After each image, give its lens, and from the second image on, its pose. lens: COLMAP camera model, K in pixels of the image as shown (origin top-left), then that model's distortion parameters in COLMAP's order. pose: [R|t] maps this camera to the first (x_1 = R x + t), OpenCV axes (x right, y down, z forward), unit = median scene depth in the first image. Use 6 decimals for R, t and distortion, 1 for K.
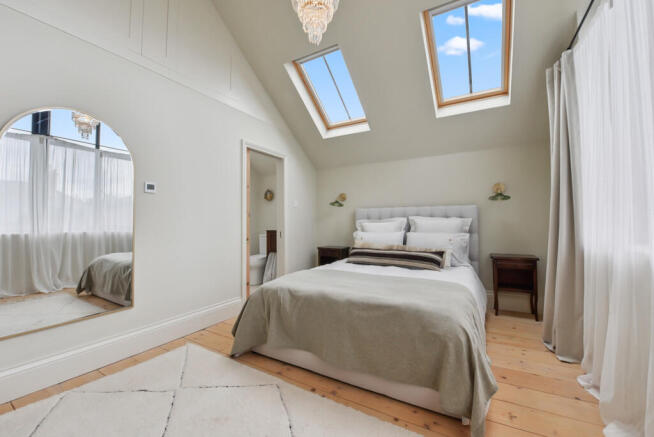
lens RADIAL K [[294.2, 0, 326.1], [0, 294.2, 211.6], [0, 0, 1]] dist [-0.000490, -0.000298]
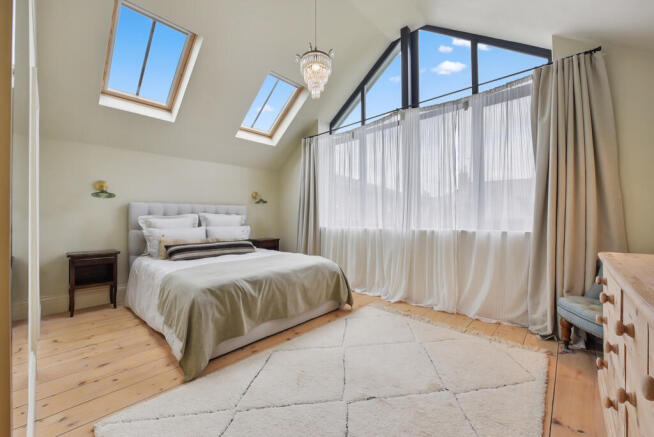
lens RADIAL K [[262.4, 0, 325.5], [0, 262.4, 219.5], [0, 0, 1]] dist [-0.003085, -0.000032]
pose [[0.169045, -0.004896, 0.985596, -0.632609], [-0.031795, 0.999440, 0.010418, 0.015244], [-0.985095, -0.033098, 0.168795, 0.335219]]
